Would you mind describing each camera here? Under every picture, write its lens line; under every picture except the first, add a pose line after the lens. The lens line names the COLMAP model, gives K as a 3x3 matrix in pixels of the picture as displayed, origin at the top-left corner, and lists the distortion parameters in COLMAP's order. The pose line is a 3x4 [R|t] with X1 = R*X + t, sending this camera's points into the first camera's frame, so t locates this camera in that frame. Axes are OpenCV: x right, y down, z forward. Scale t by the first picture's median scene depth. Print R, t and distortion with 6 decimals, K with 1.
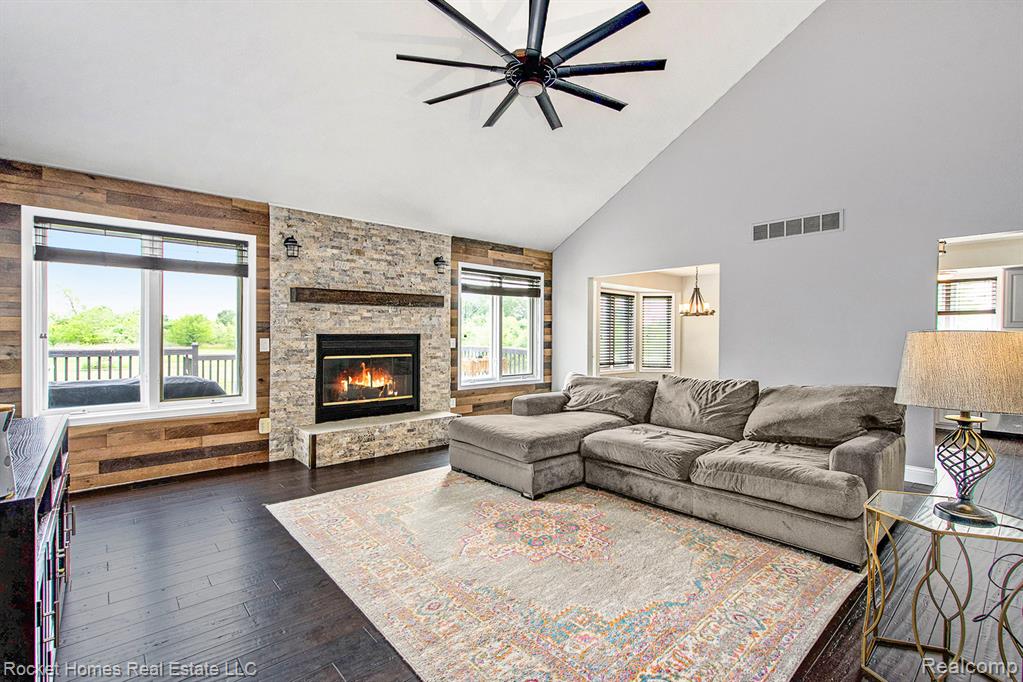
lens RADIAL K [[470.0, 0, 508.4], [0, 470.0, 340.7], [0, 0, 1]] dist [-0.005342, -0.000188]
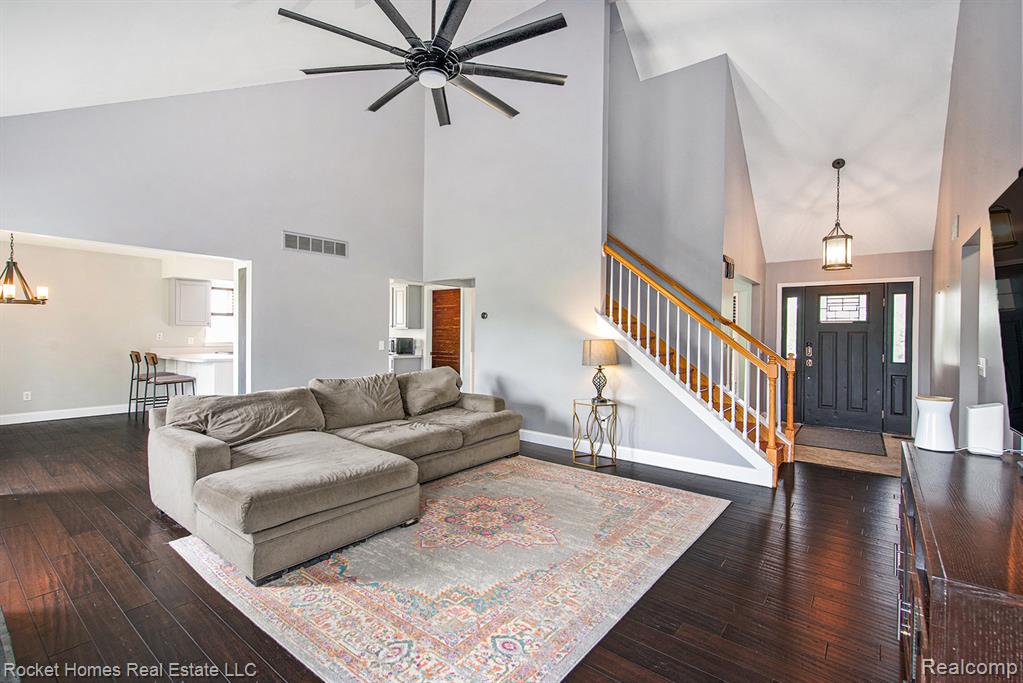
lens RADIAL K [[470.0, 0, 507.6], [0, 470.0, 334.9], [0, 0, 1]] dist [-0.005342, -0.000188]
pose [[-0.176754, -0.010412, 0.984200, -1.012034], [0.002986, 0.999934, 0.011115, -0.040991], [-0.984251, 0.004903, -0.176711, 1.137566]]
